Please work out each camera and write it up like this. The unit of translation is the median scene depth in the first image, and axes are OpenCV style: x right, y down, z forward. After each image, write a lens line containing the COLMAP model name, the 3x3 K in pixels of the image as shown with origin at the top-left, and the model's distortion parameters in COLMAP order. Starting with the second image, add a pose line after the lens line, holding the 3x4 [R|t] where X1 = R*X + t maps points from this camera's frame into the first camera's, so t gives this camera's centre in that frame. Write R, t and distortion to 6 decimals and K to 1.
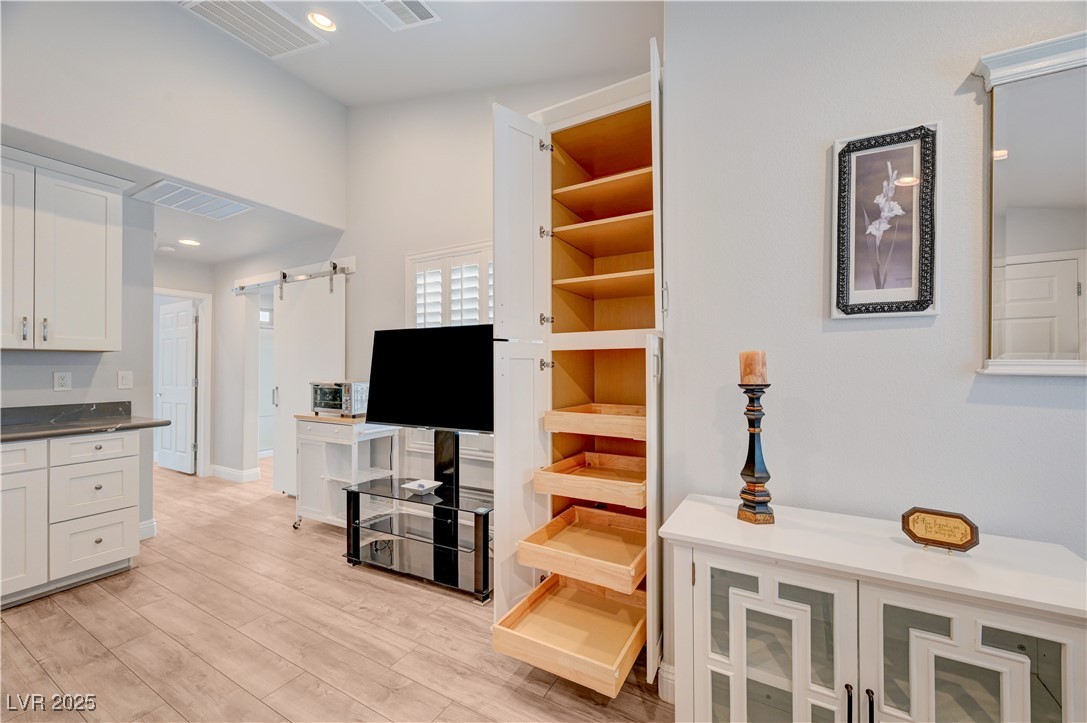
lens RADIAL K [[432.0, 0, 543.5], [0, 432.0, 361.5], [0, 0, 1]] dist [0.003091, 0.000216]
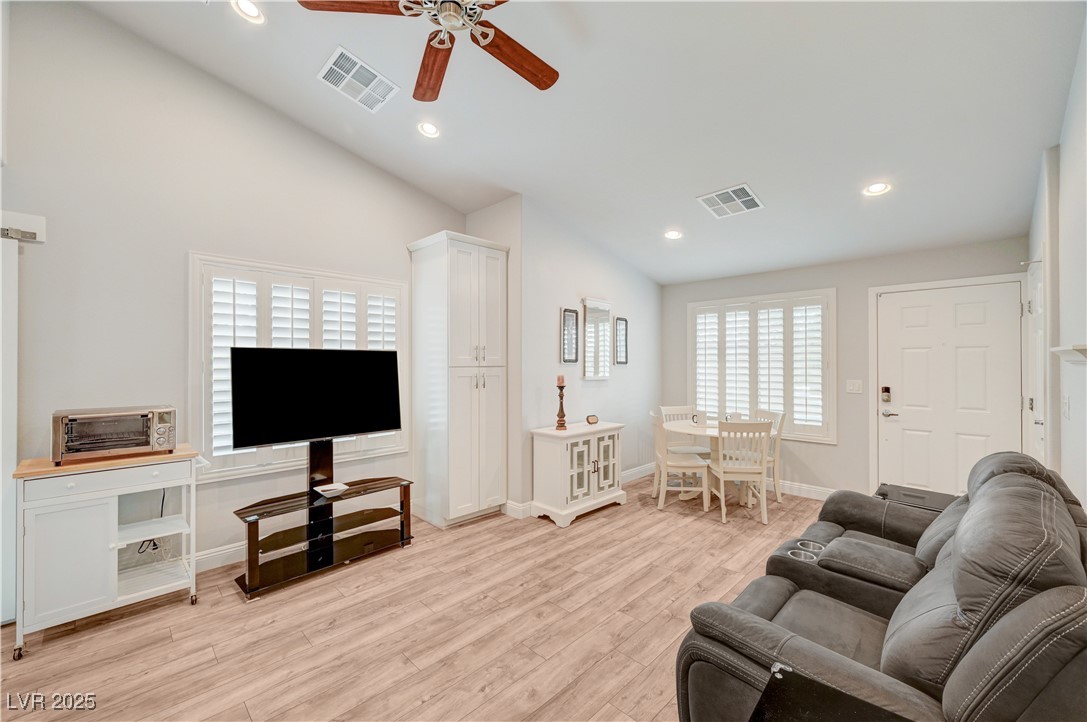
lens RADIAL K [[432.0, 0, 543.5], [0, 432.0, 361.0], [0, 0, 1]] dist [0.003091, 0.000216]
pose [[0.260484, 0.011515, 0.965409, -2.463480], [-0.010772, 0.999901, -0.009020, -0.090676], [-0.965418, -0.008050, 0.260583, 0.325703]]
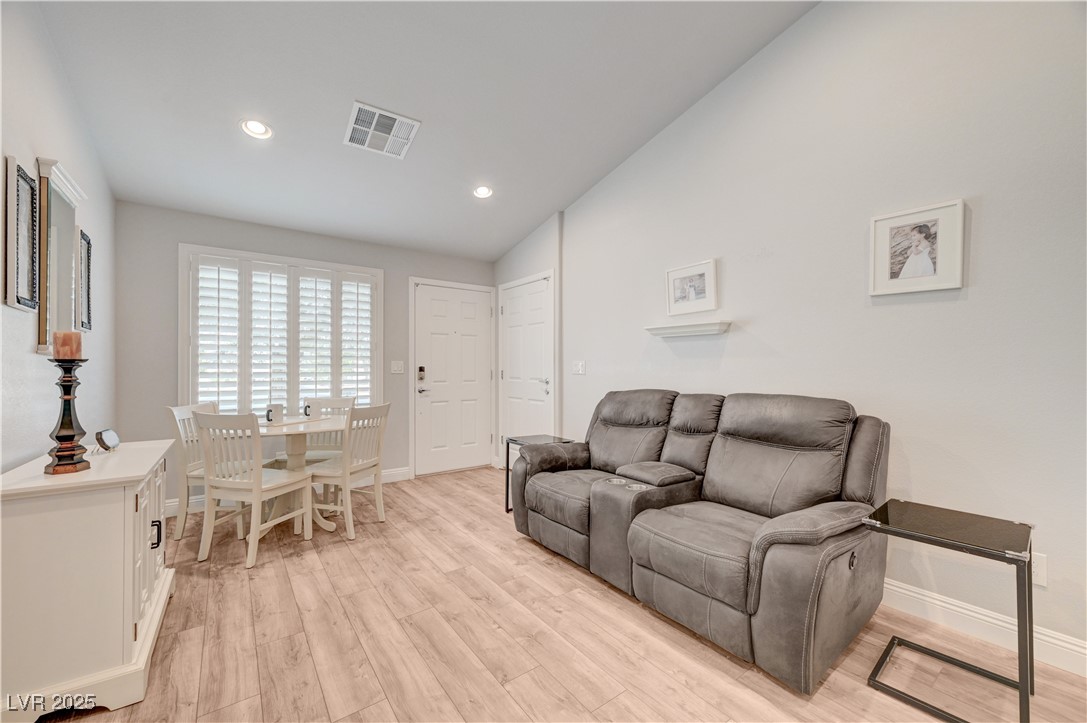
lens RADIAL K [[432.0, 0, 543.5], [0, 432.0, 361.5], [0, 0, 1]] dist [0.003091, 0.000216]
pose [[-0.915062, 0.013743, 0.403078, -1.185473], [0.002825, 0.999613, -0.027668, 0.096742], [-0.403302, -0.024179, -0.914747, 1.551206]]
